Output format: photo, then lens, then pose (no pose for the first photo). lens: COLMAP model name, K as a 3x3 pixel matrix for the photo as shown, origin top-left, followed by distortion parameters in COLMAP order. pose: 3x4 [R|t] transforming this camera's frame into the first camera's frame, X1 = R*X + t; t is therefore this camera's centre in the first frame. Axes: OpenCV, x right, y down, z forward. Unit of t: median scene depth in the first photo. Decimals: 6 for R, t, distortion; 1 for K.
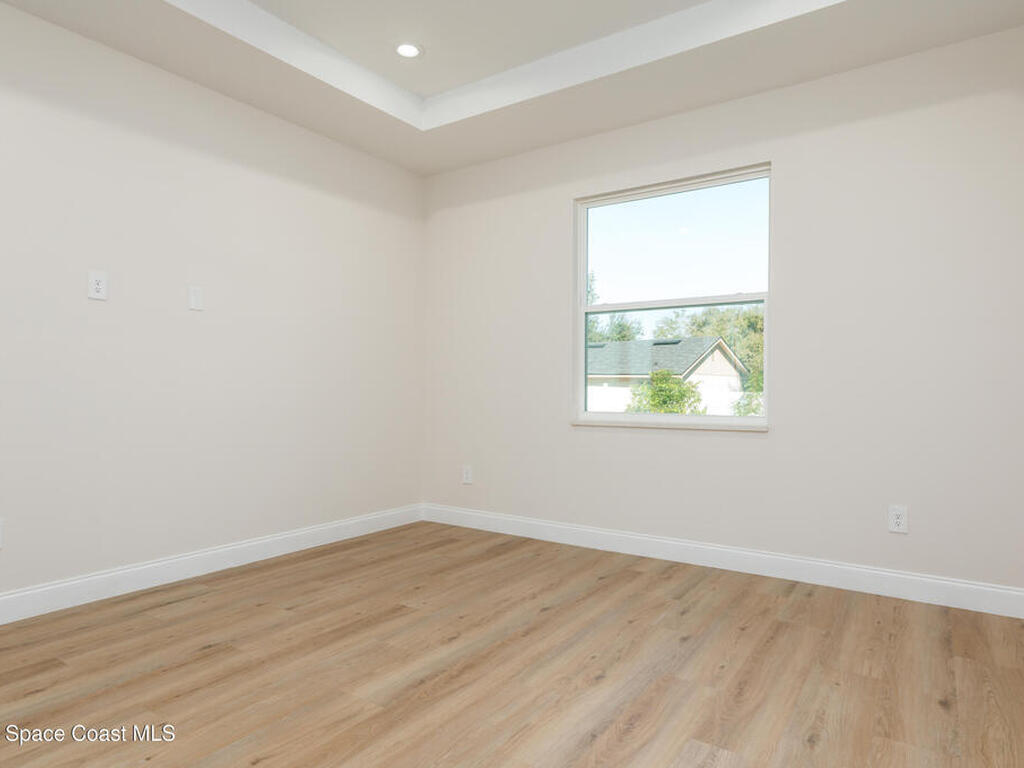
lens RADIAL K [[641.5, 0, 512.0], [0, 641.5, 384.0], [0, 0, 1]] dist [0.004365, 0.000987]
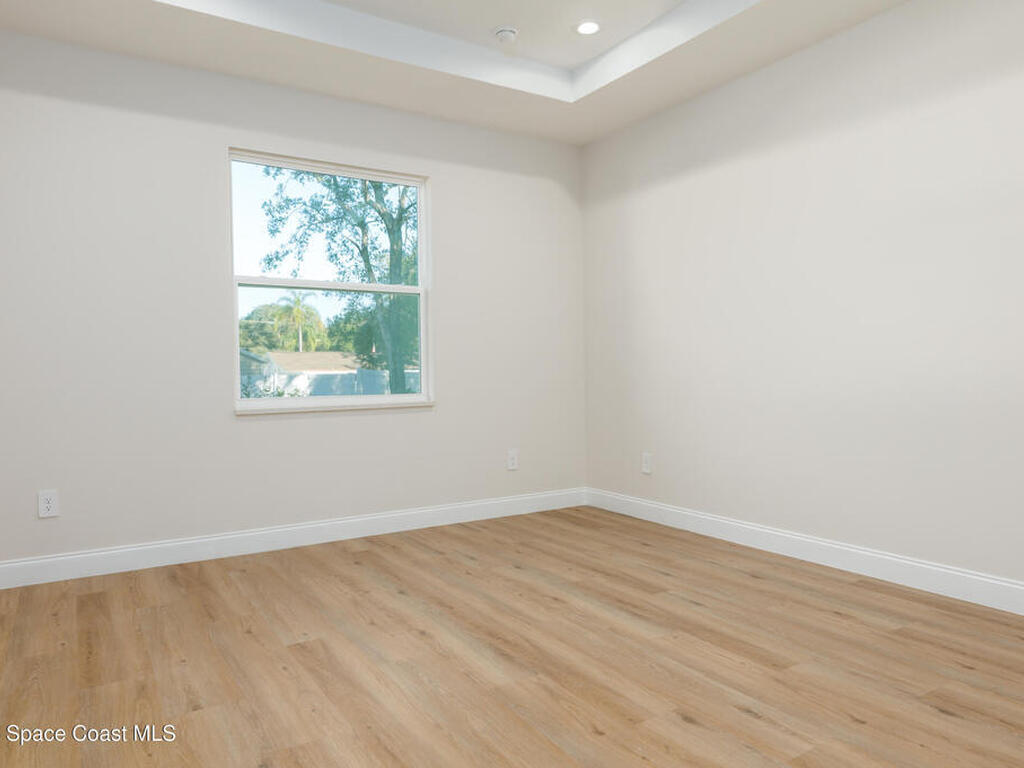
lens RADIAL K [[724.1, 0, 511.4], [0, 724.1, 369.3], [0, 0, 1]] dist [0.004798, -0.000101]
pose [[0.375621, -0.009347, 0.926726, -1.003757], [0.007602, 0.999947, 0.007004, -0.000129], [-0.926742, 0.004414, 0.375672, 0.460560]]
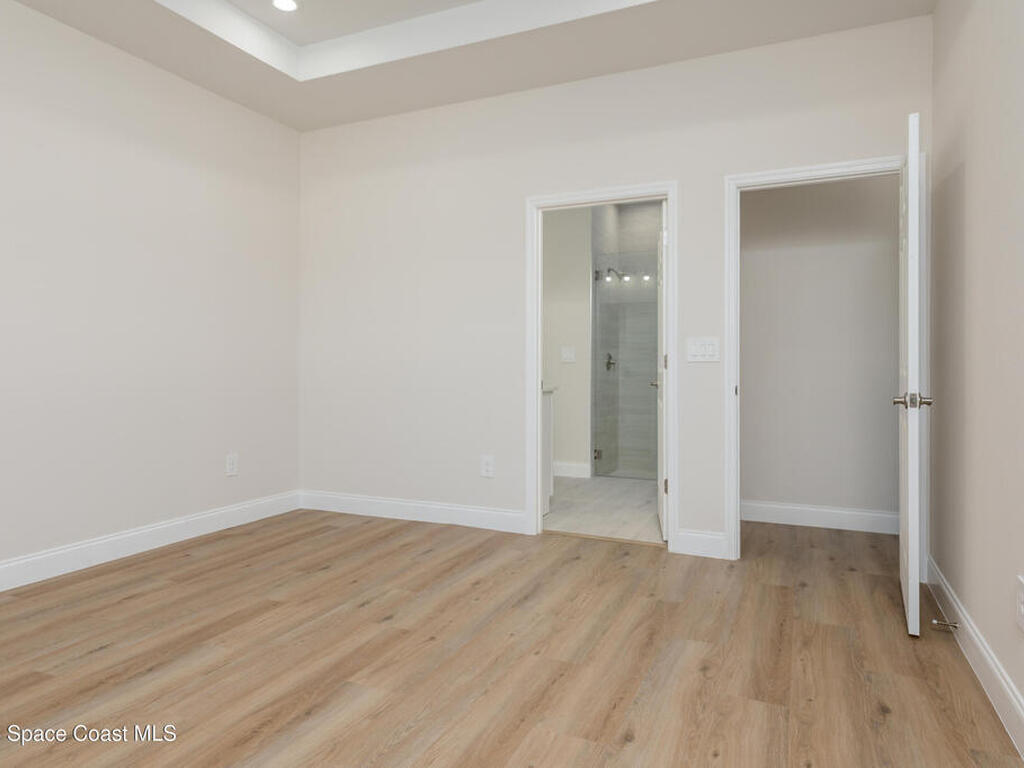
lens RADIAL K [[622.9, 0, 514.5], [0, 622.9, 373.6], [0, 0, 1]] dist [0.005931, 0.001190]
pose [[-0.980863, -0.002712, -0.194678, -0.204917], [-0.004613, 0.999946, 0.009313, 0.003416], [0.194642, 0.010033, -0.980823, 1.553459]]
